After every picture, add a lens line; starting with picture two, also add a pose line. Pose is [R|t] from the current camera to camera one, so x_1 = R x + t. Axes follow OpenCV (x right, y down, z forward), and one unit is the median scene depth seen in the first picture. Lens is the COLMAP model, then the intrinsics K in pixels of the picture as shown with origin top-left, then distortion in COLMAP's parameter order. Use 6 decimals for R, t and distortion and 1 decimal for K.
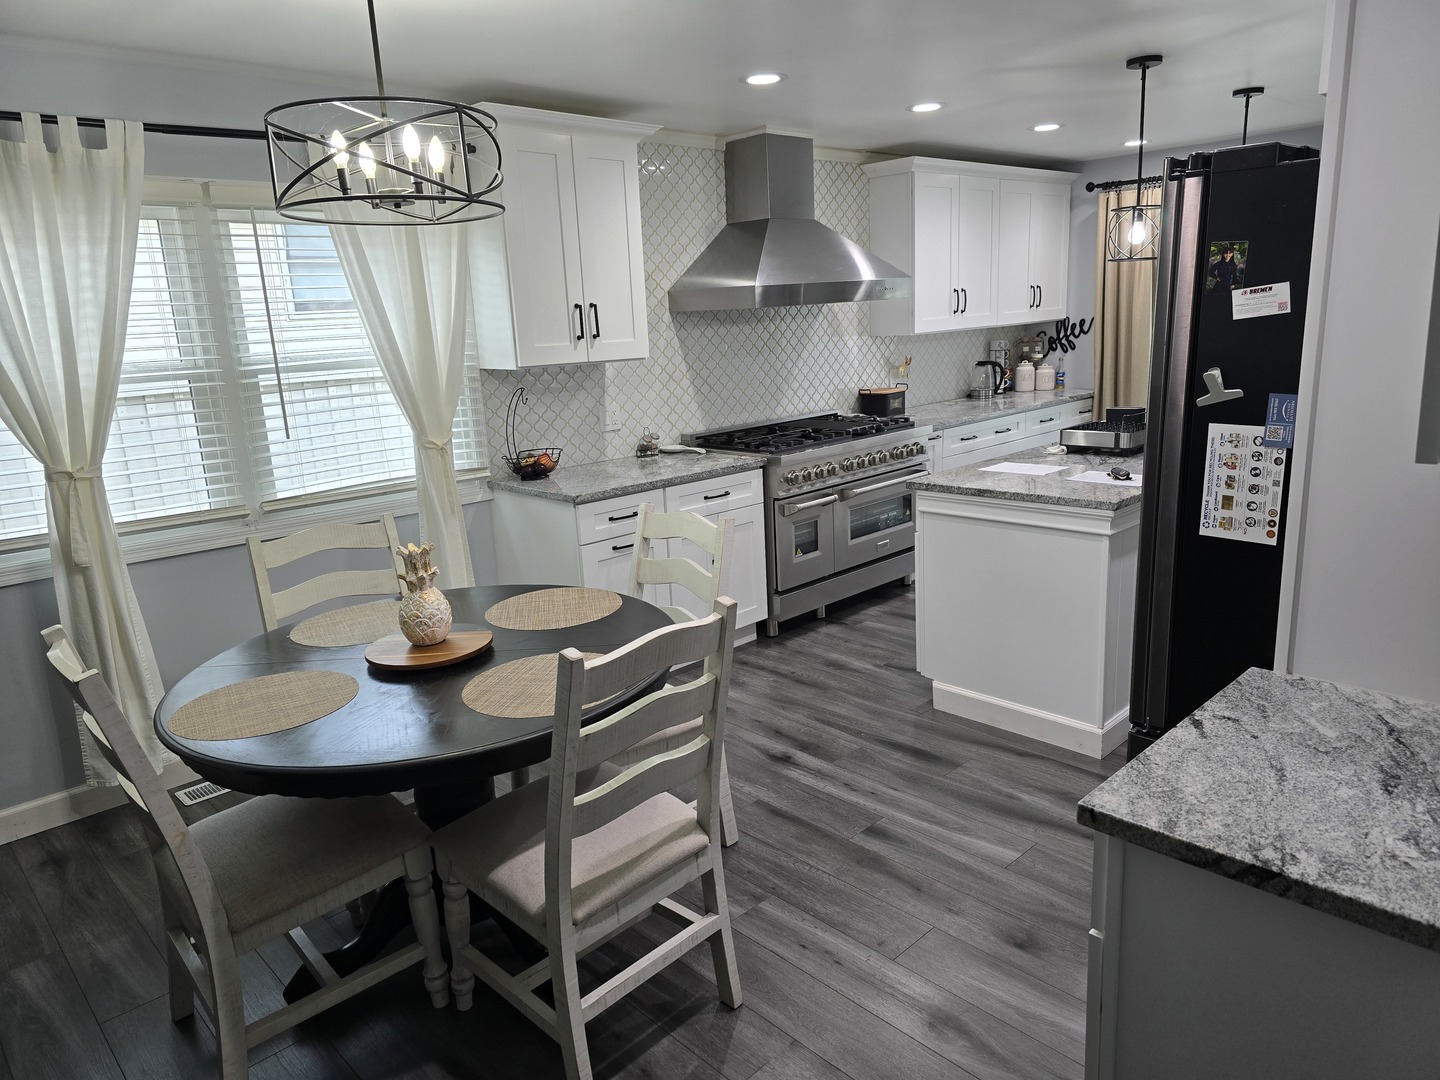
lens RADIAL K [[963.6, 0, 724.9], [0, 963.6, 542.0], [0, 0, 1]] dist [0.055695, -0.042416]
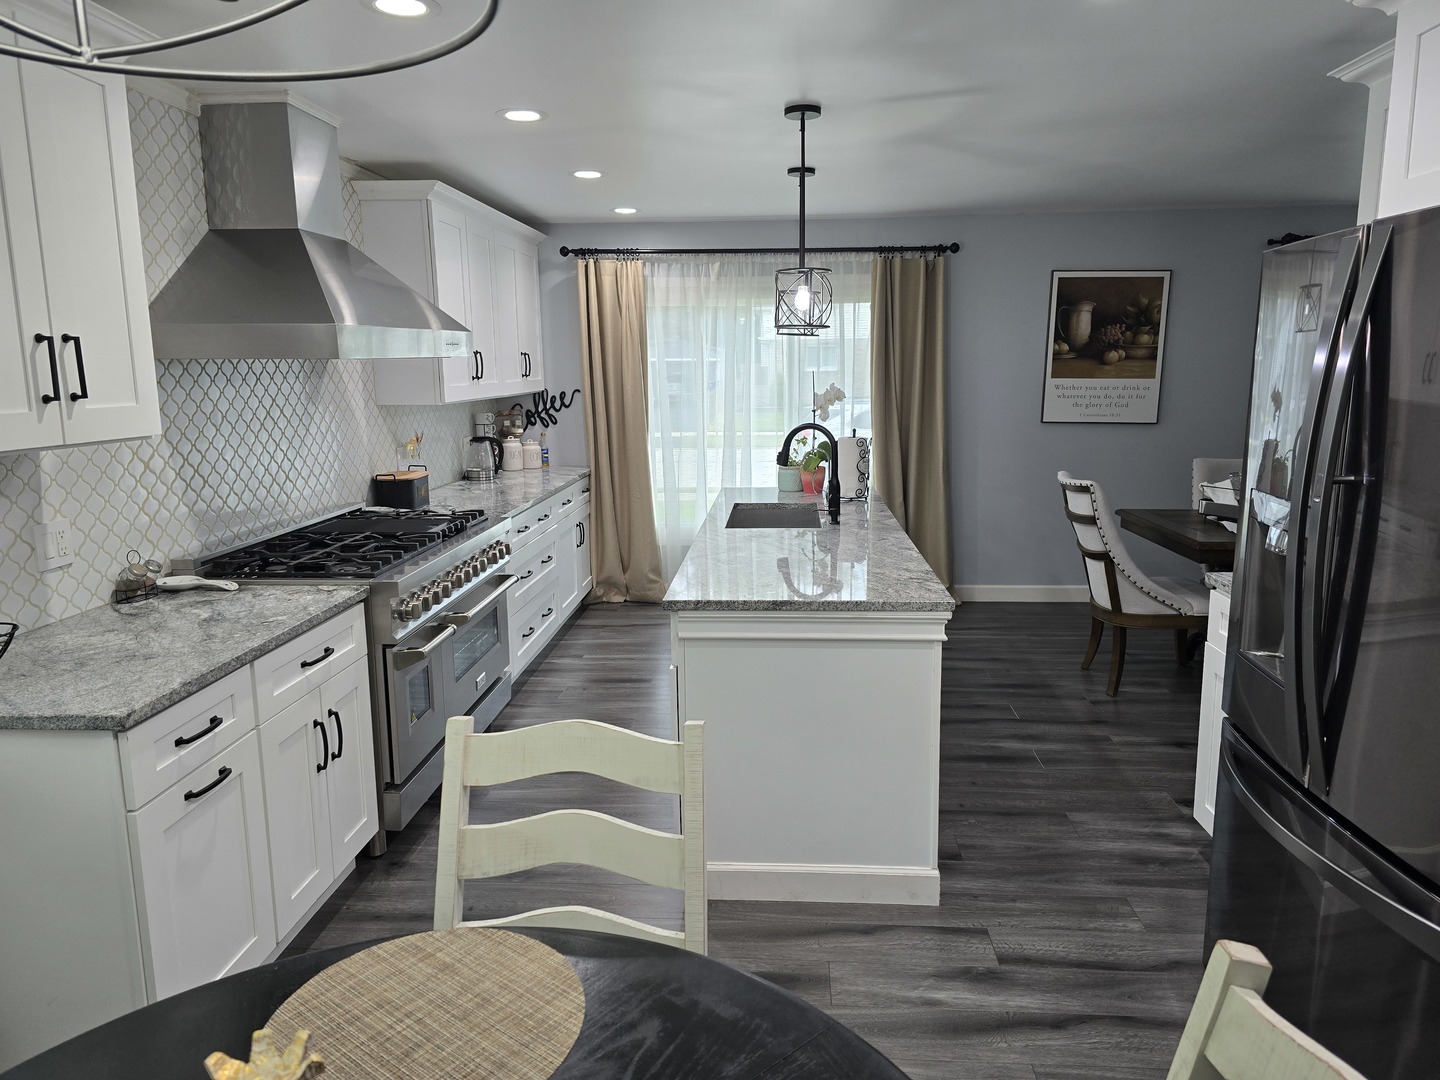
lens RADIAL K [[963.6, 0, 730.2], [0, 963.6, 535.6], [0, 0, 1]] dist [0.055695, -0.042416]
pose [[0.739330, -0.078105, 0.668798, -0.190439], [0.131696, 0.990840, -0.029870, -0.061820], [-0.660338, 0.110162, 0.742844, 0.310952]]
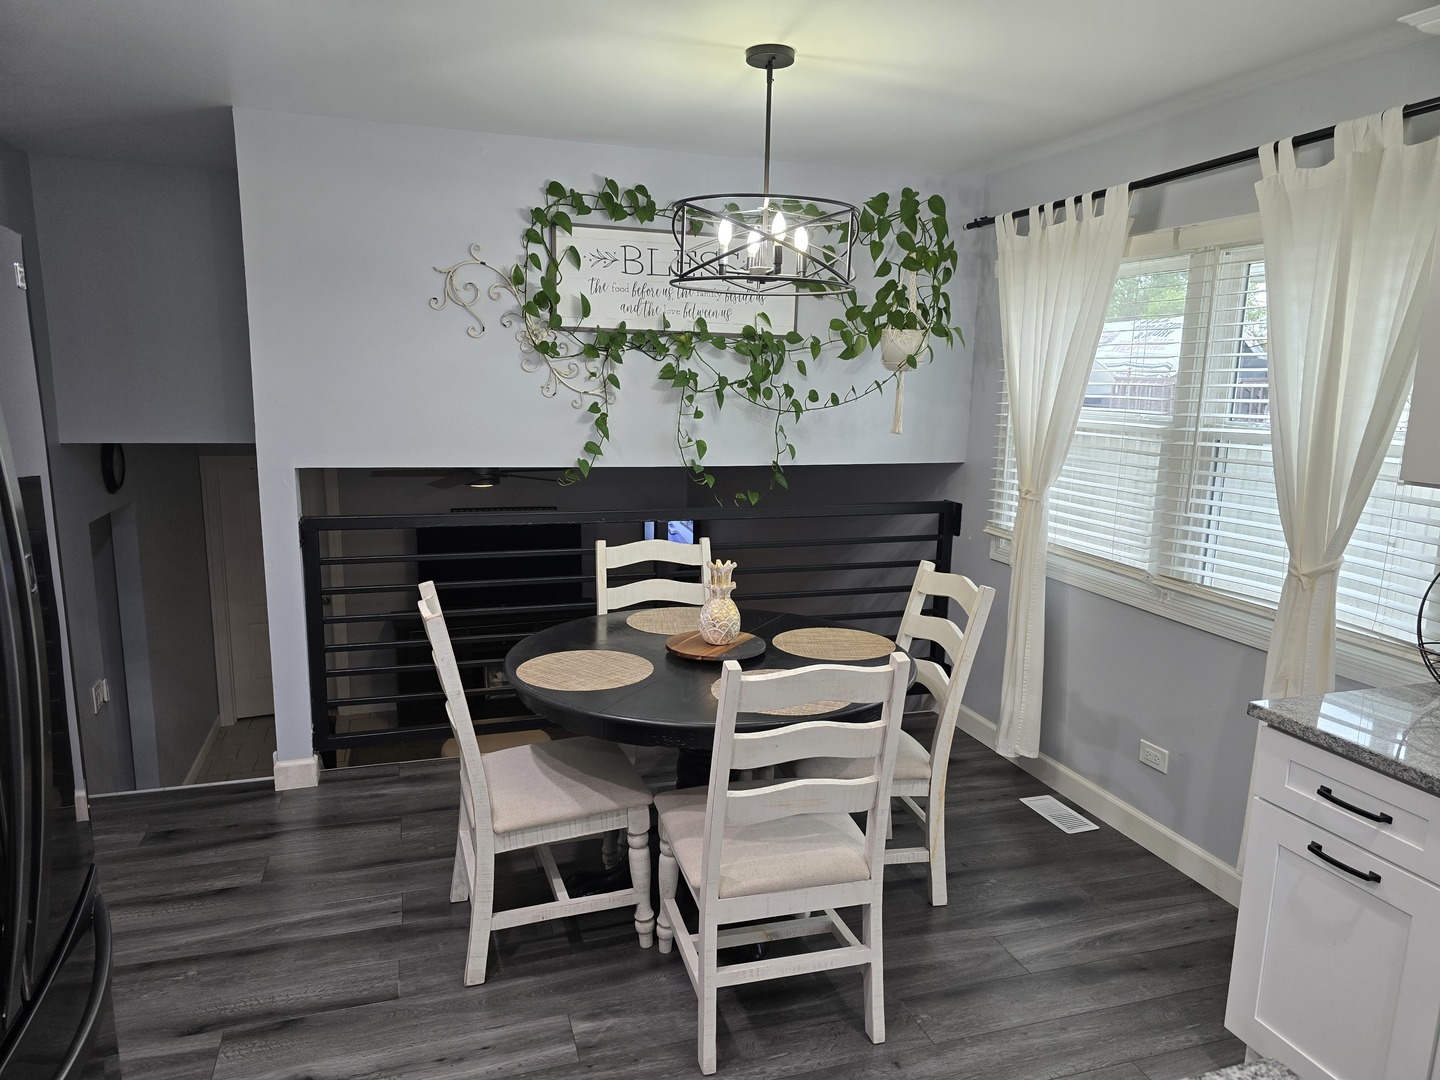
lens RADIAL K [[963.6, 0, 711.4], [0, 963.6, 546.6], [0, 0, 1]] dist [0.055695, -0.042416]
pose [[-0.443895, 0.196060, -0.874367, 0.351267], [-0.209892, 0.925875, 0.314167, -0.184581], [0.871150, 0.322980, -0.369840, 0.681362]]
